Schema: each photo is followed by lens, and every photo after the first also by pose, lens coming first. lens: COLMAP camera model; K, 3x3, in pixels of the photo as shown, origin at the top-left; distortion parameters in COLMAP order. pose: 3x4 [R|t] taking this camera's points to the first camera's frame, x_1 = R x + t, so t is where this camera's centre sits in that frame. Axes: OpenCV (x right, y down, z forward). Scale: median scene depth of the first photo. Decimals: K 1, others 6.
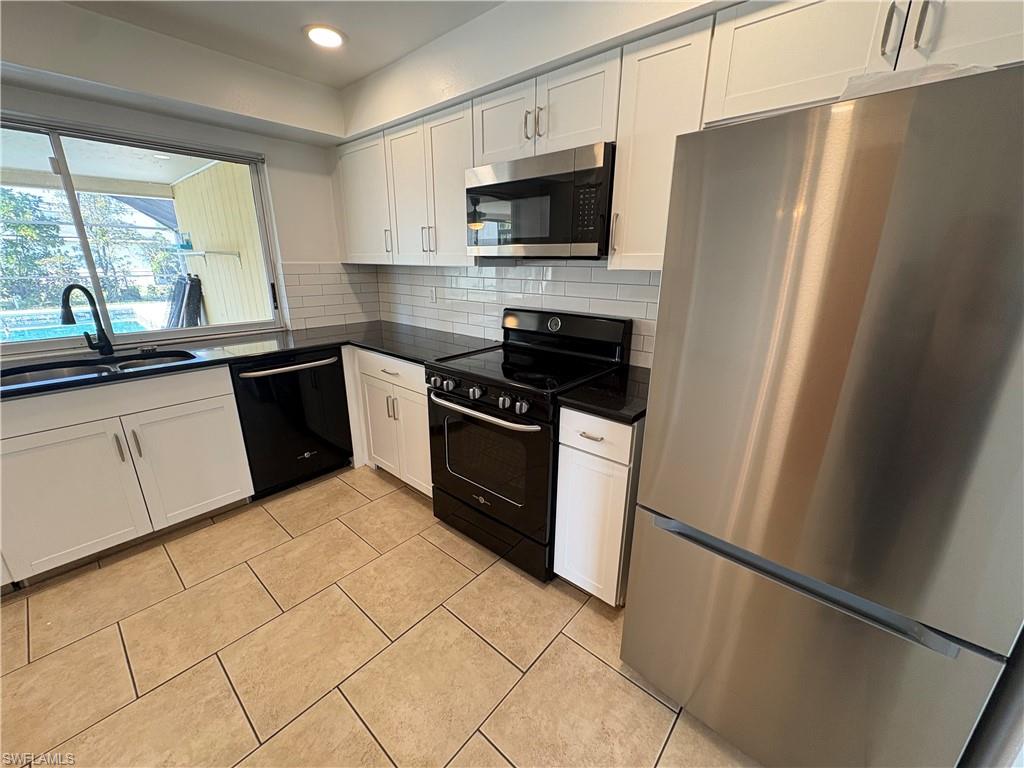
lens RADIAL K [[406.3, 0, 515.2], [0, 406.3, 383.6], [0, 0, 1]] dist [-0.001294, -0.000141]
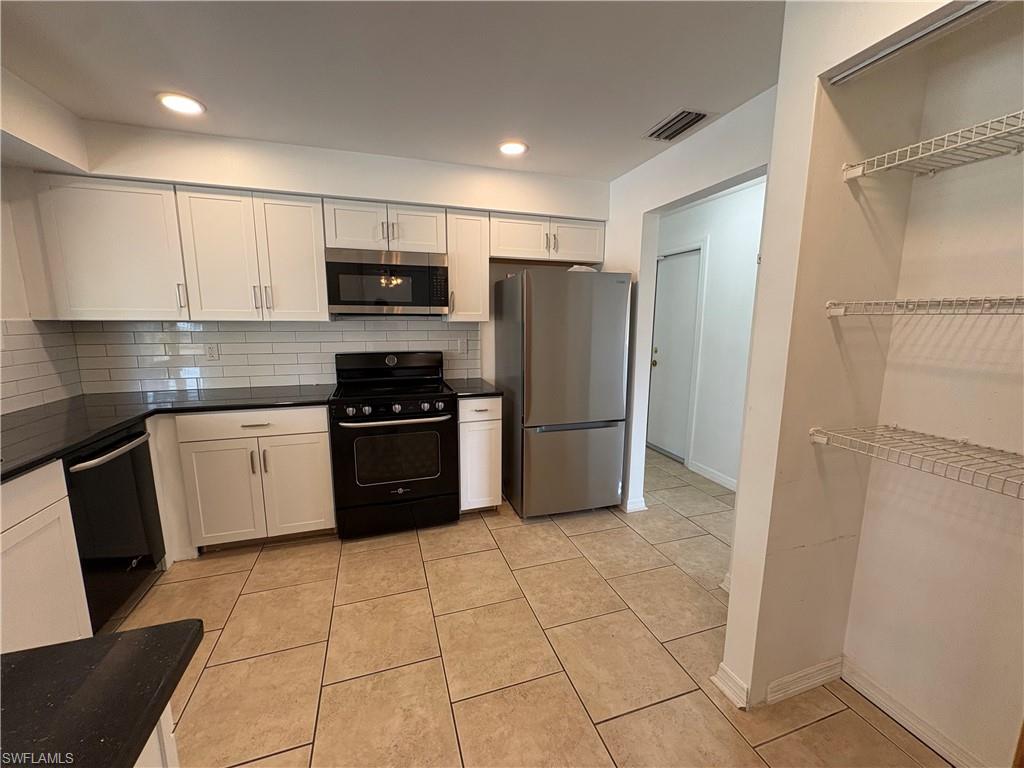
lens RADIAL K [[406.3, 0, 513.4], [0, 406.3, 384.4], [0, 0, 1]] dist [-0.001294, -0.000141]
pose [[0.505970, -0.141172, 0.850920, -1.003891], [0.249966, 0.968180, 0.011992, 0.025399], [-0.825537, 0.206634, 0.525158, -0.078194]]
